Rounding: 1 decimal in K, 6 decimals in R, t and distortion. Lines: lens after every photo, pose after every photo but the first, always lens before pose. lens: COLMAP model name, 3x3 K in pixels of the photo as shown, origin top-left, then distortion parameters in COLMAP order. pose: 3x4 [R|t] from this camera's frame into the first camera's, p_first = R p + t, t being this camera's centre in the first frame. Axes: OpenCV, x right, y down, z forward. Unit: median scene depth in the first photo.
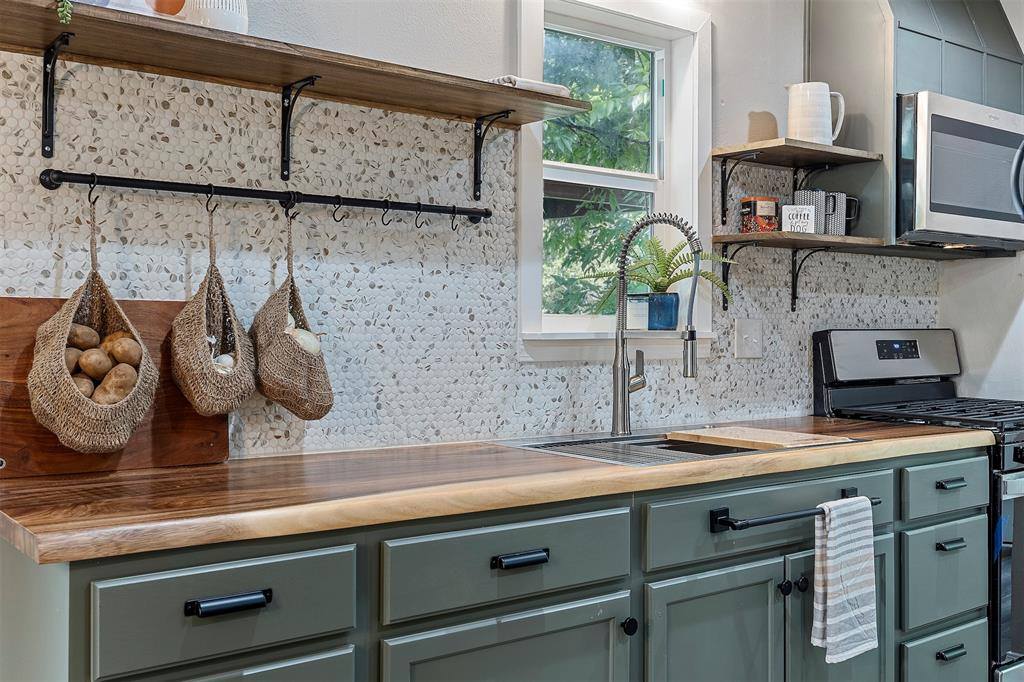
lens RADIAL K [[1082.2, 0, 498.8], [0, 1082.2, 317.3], [0, 0, 1]] dist [0.005965, 0.000000]
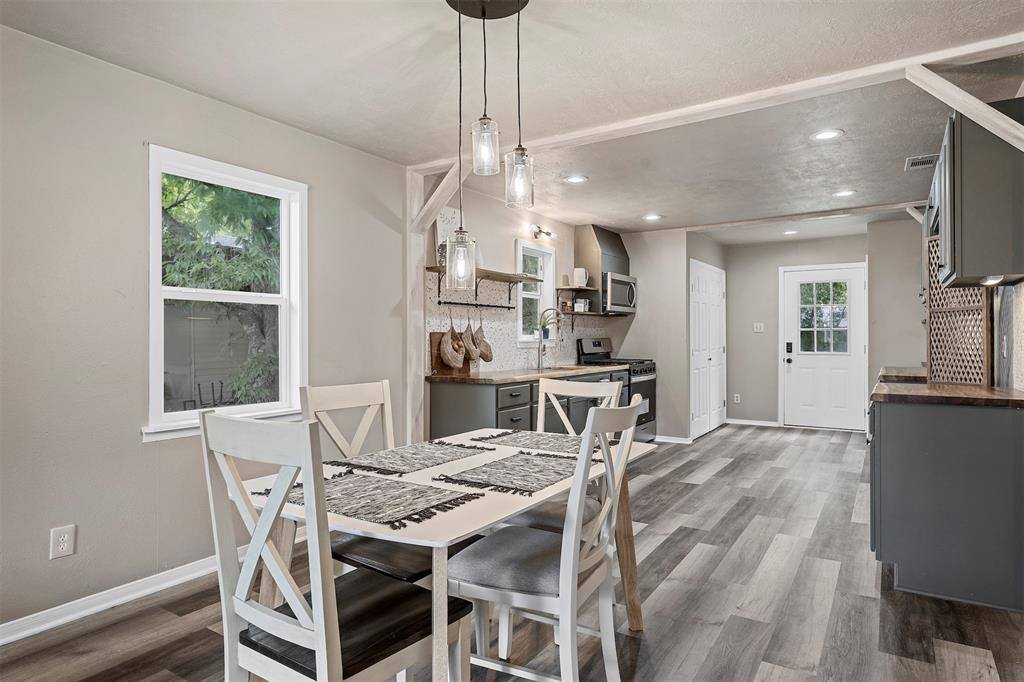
lens RADIAL K [[586.4, 0, 508.4], [0, 586.4, 335.0], [0, 0, 1]] dist [0.005915, 0.000287]
pose [[0.946669, -0.009376, 0.322071, -0.565008], [0.009516, 0.999954, 0.001141, -0.004093], [-0.322067, 0.001985, 0.946715, -0.751726]]
